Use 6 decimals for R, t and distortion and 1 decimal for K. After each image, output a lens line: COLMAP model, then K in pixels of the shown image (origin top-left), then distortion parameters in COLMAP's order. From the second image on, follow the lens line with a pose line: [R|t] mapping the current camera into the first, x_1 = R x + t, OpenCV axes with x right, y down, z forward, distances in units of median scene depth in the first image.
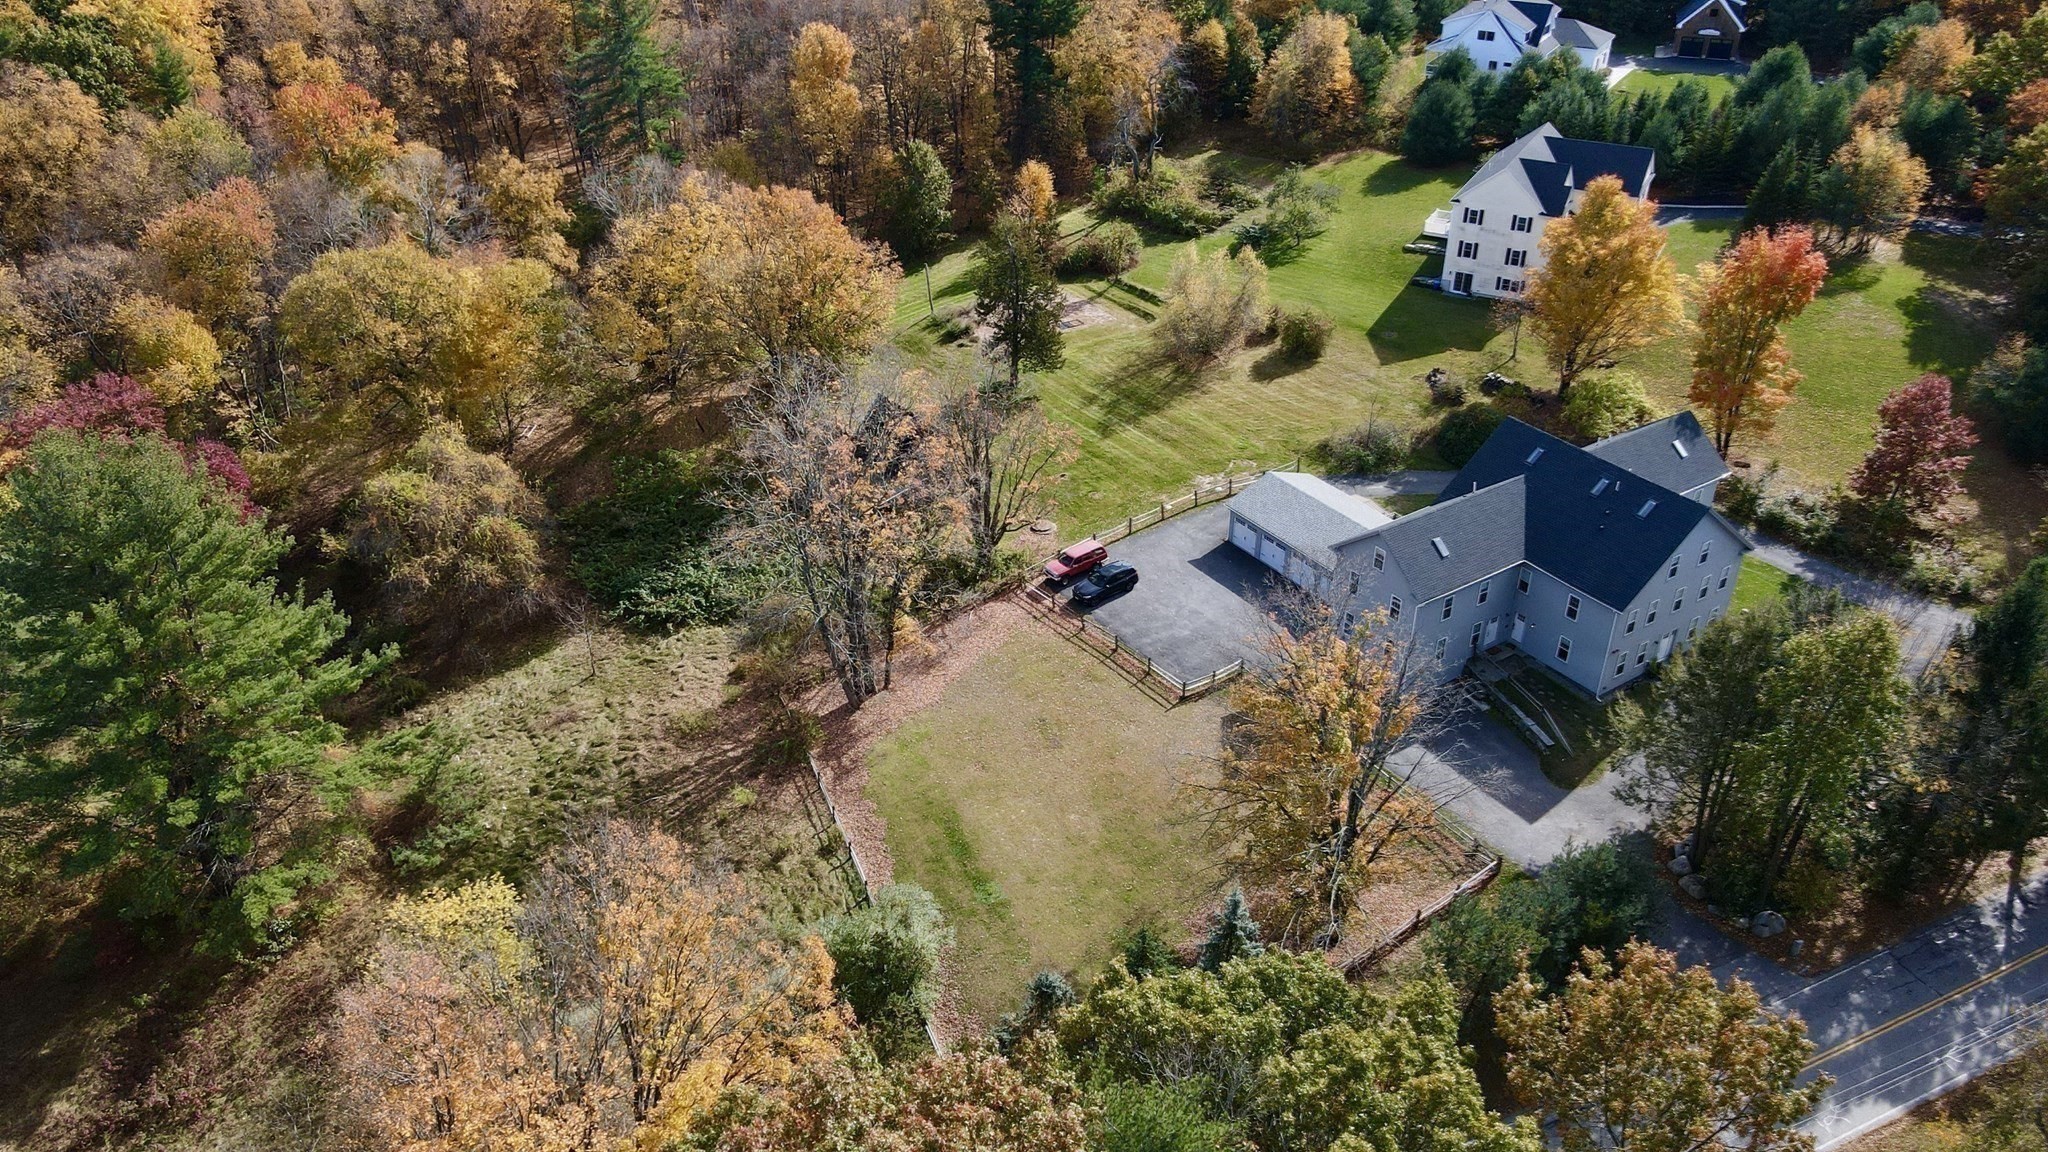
lens RADIAL K [[1552.8, 0, 1024.0], [0, 1552.8, 576.0], [0, 0, 1]] dist [-0.047505, 0.146433]
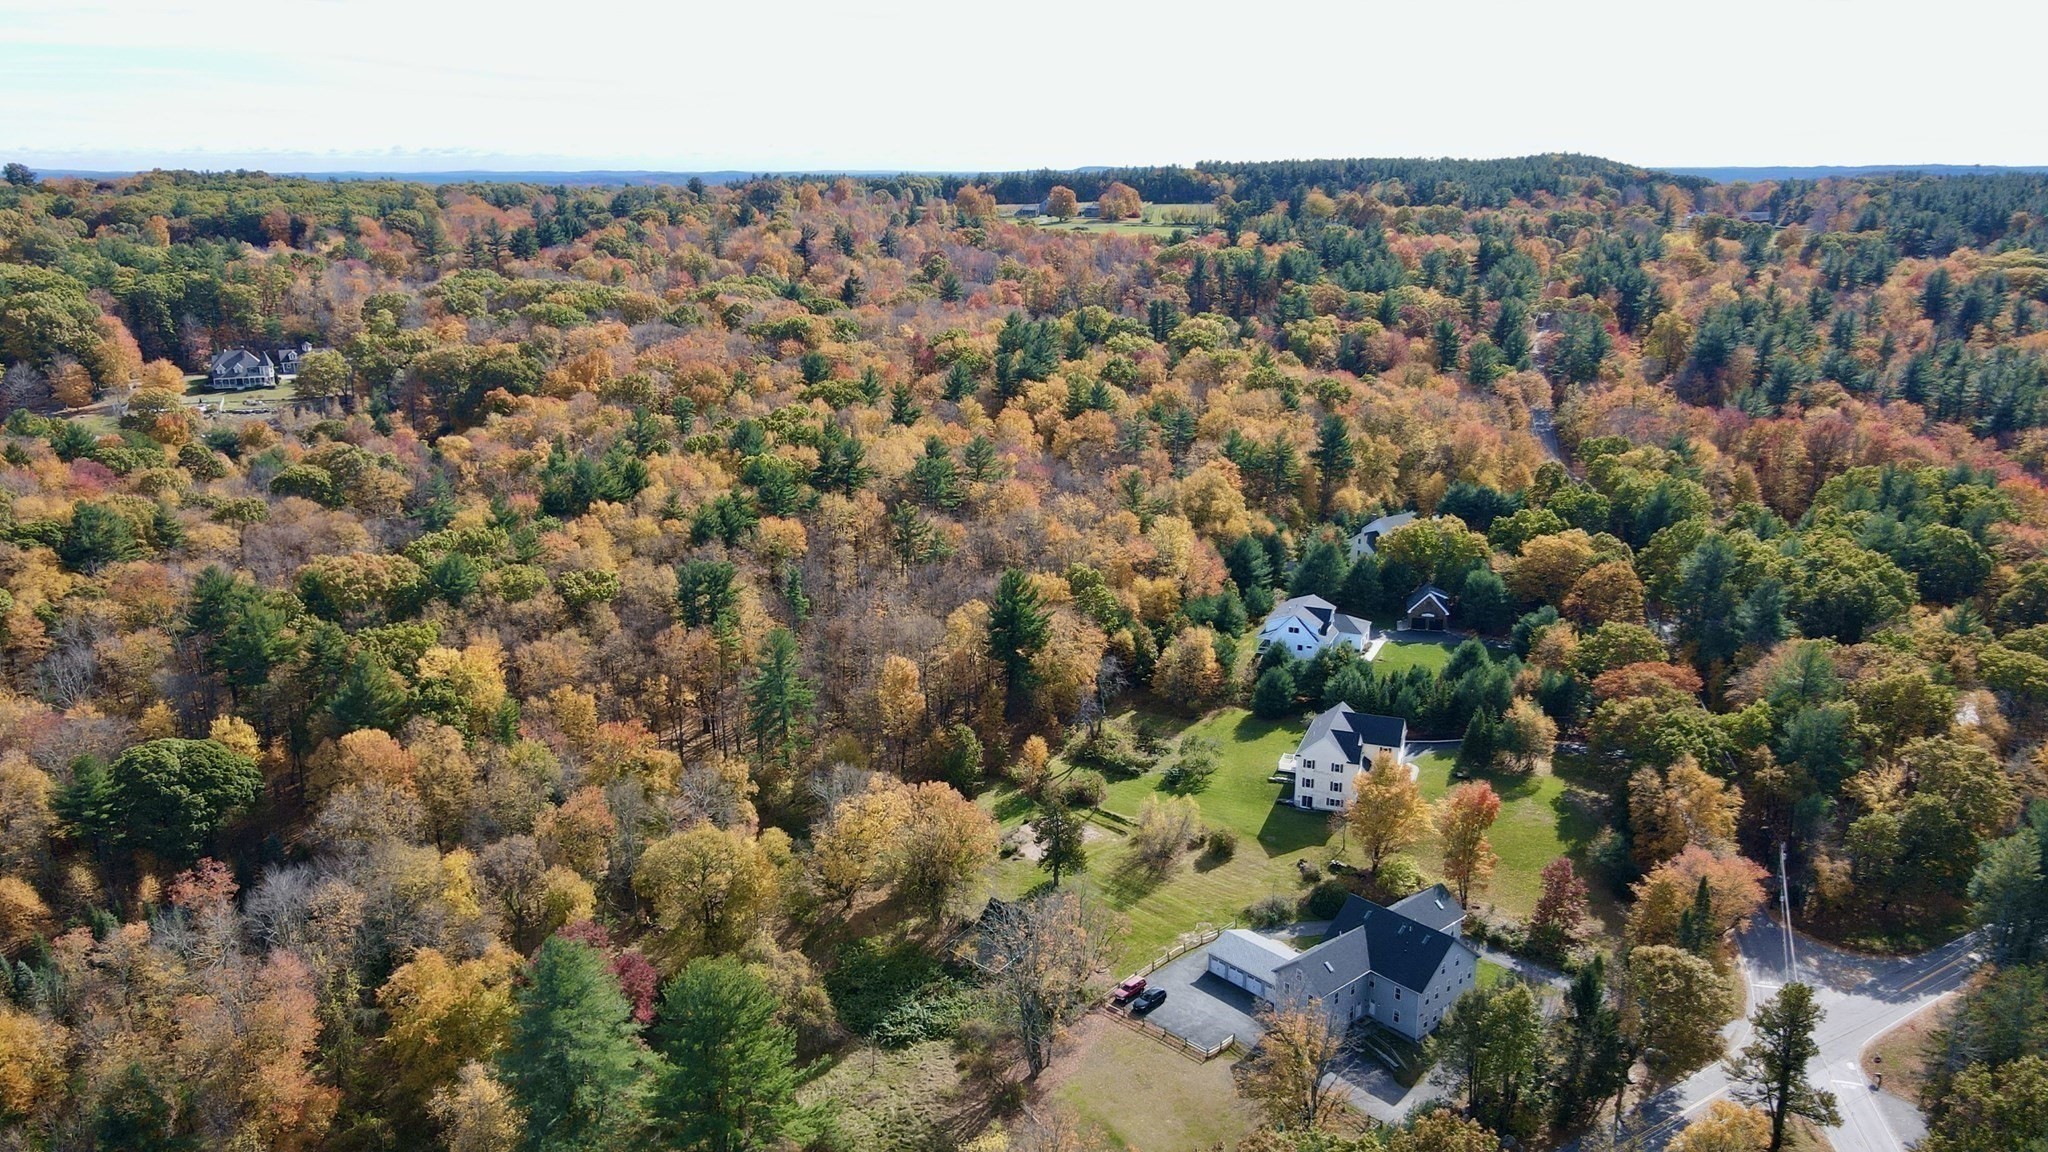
lens RADIAL K [[1518.3, 0, 1024.0], [0, 1518.3, 576.0], [0, 0, 1]] dist [-0.000828, 0.036556]
pose [[0.991199, -0.037178, 0.127056, -0.241587], [0.070947, 0.959472, -0.272726, 0.002716], [-0.111768, 0.279339, 0.953665, -0.661344]]
